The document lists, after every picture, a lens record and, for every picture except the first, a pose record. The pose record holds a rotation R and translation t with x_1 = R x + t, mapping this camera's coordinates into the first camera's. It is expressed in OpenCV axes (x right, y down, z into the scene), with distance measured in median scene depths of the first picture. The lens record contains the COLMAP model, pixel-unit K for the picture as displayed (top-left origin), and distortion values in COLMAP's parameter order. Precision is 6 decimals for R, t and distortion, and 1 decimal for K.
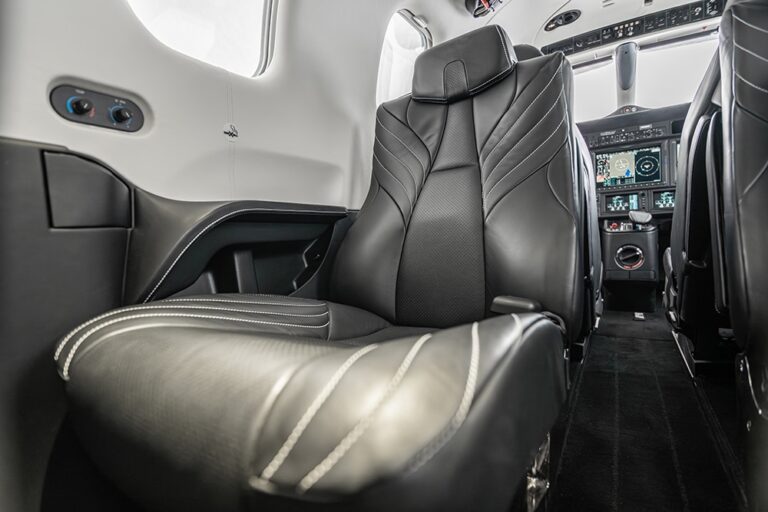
lens RADIAL K [[364.8, 0, 385.5], [0, 364.8, 258.0], [0, 0, 1]] dist [-0.015838, 0.000104]
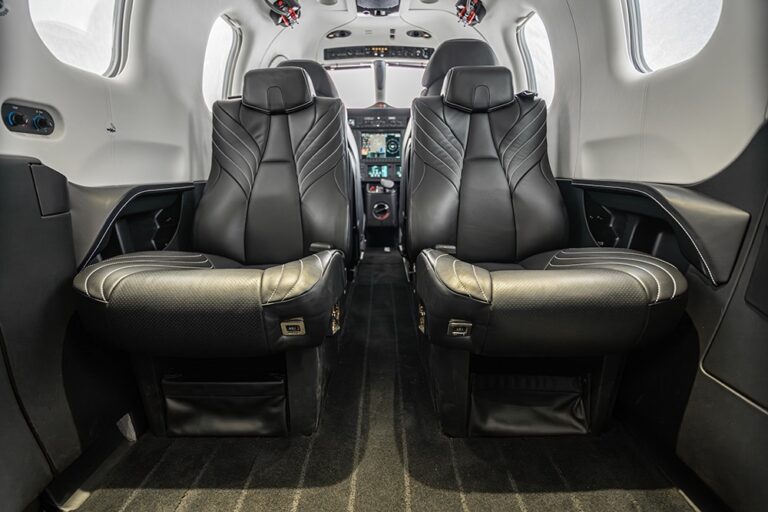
lens RADIAL K [[366.2, 0, 384.0], [0, 366.2, 256.0], [0, 0, 1]] dist [-0.006228, 0.000274]
pose [[0.837613, -0.076885, 0.540826, -0.162066], [-0.002273, 0.989547, 0.144196, -0.040167], [-0.546259, -0.122009, 0.828683, -0.308876]]
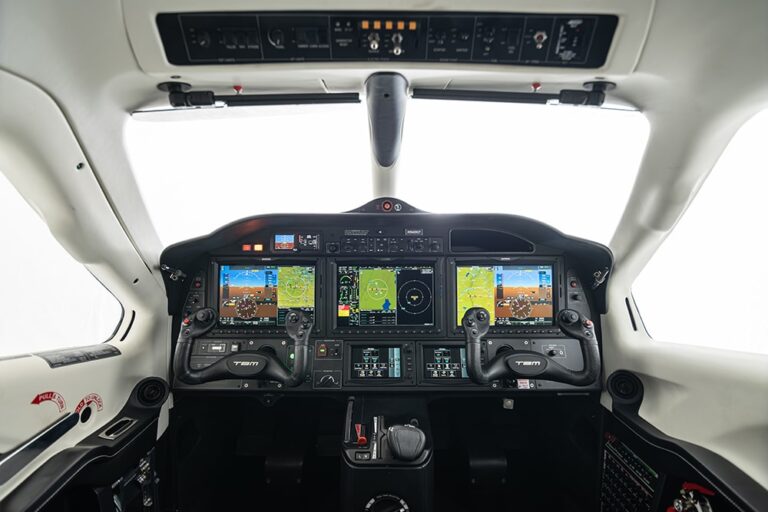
lens RADIAL K [[366.2, 0, 384.0], [0, 366.2, 256.0], [0, 0, 1]] dist [-0.006228, 0.000274]
pose [[0.835214, 0.008945, 0.549853, 0.455511], [-0.007354, 0.999960, -0.005096, -0.401289], [-0.549876, 0.000212, 0.835246, 0.680311]]
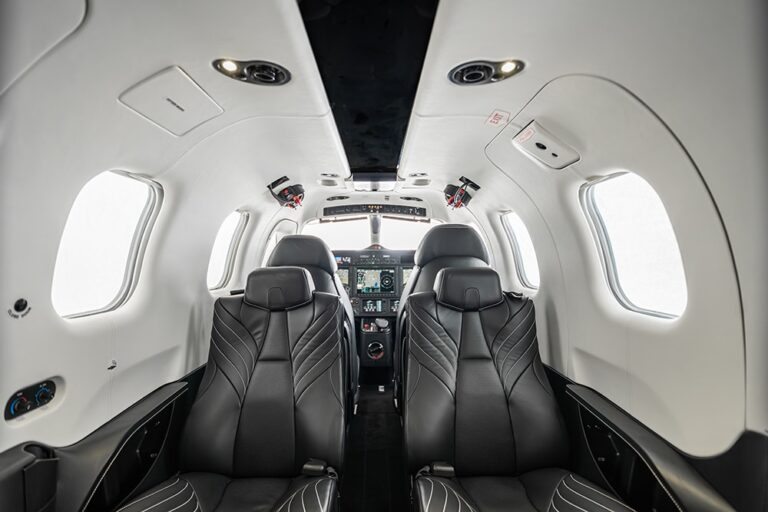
lens RADIAL K [[366.2, 0, 384.0], [0, 366.2, 256.0], [0, 0, 1]] dist [-0.006228, 0.000274]
pose [[0.827856, 0.049868, 0.558720, -0.170852], [-0.006262, 0.996800, -0.079690, -0.302292], [-0.560906, 0.062473, 0.825519, -0.310797]]
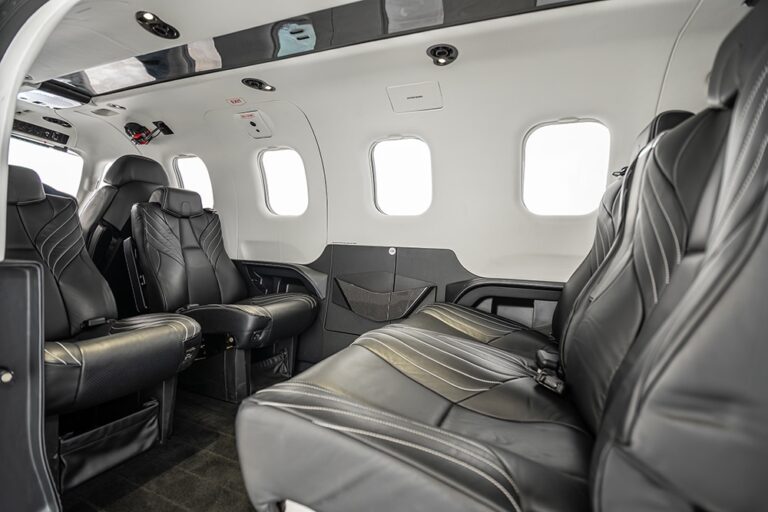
lens RADIAL K [[371.9, 0, 384.0], [0, 371.9, 256.0], [0, 0, 1]] dist [-0.000114, 0.000238]
pose [[-0.163064, 0.004513, 0.986605, -0.898484], [0.032674, 0.999466, 0.000829, -0.088683], [-0.986074, 0.032372, -0.163125, -0.173207]]
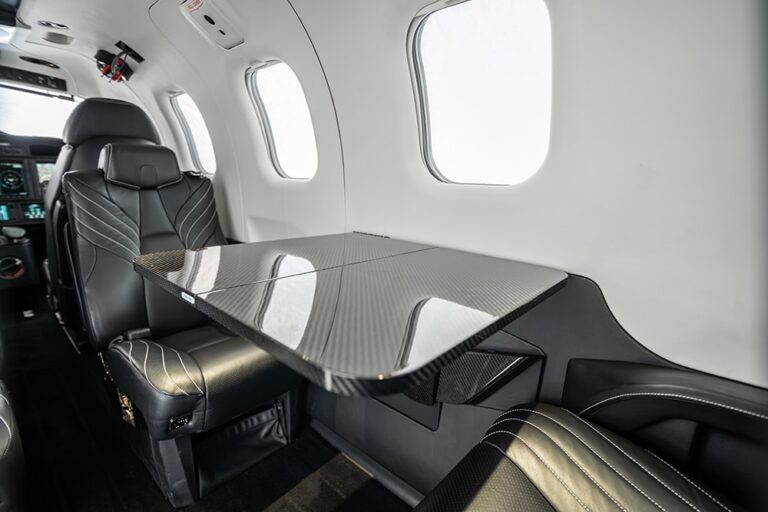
lens RADIAL K [[367.6, 0, 382.5], [0, 367.6, 259.3], [0, 0, 1]] dist [-0.015238, -0.000503]
pose [[0.147909, -0.164937, 0.975151, -0.291013], [0.027858, 0.986299, 0.162597, -0.204475], [-0.988609, 0.003116, 0.150477, -0.373706]]
